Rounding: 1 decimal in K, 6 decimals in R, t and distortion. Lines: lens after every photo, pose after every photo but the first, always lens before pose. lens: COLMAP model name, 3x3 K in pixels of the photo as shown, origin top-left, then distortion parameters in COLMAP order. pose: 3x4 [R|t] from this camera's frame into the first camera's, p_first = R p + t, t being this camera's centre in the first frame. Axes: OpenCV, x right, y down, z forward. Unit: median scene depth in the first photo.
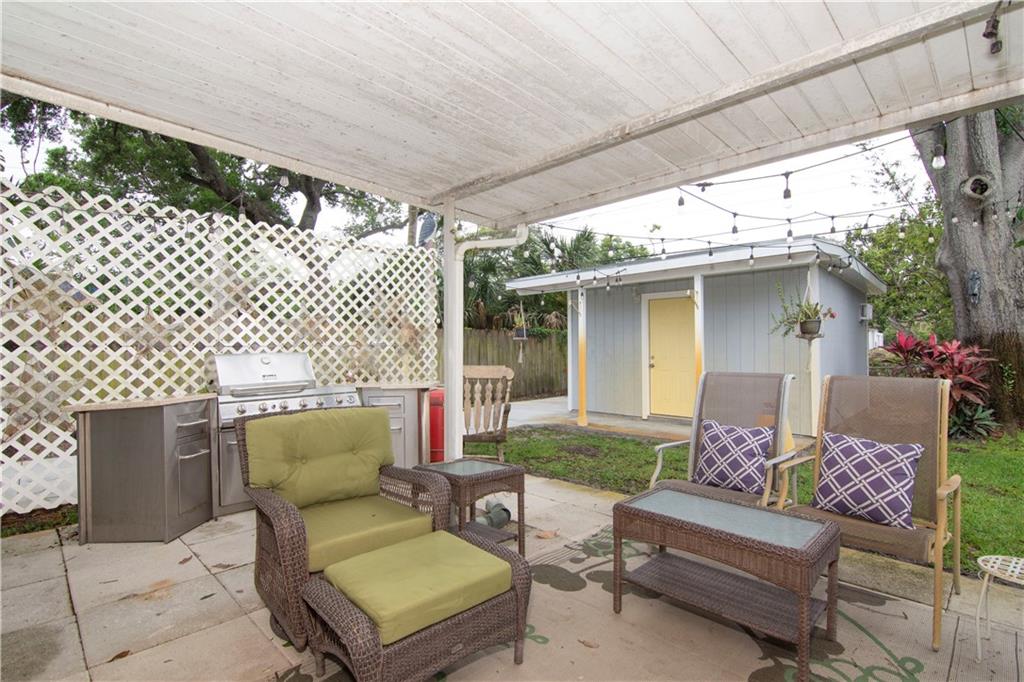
lens RADIAL K [[491.9, 0, 512.0], [0, 491.9, 341.0], [0, 0, 1]] dist [-0.002575, -0.011837]
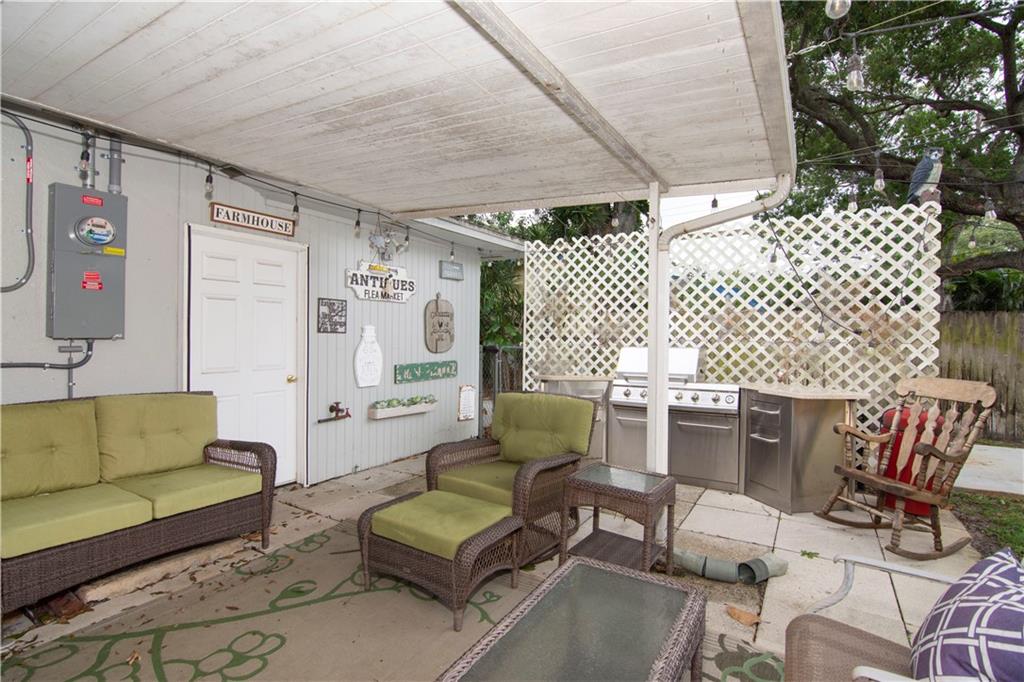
lens RADIAL K [[491.9, 0, 512.0], [0, 491.9, 341.0], [0, 0, 1]] dist [-0.002575, -0.011837]
pose [[0.233353, 0.021667, -0.972151, 0.515088], [-0.001496, 0.999759, 0.021923, -0.013218], [0.972391, -0.003662, 0.233329, 0.396409]]
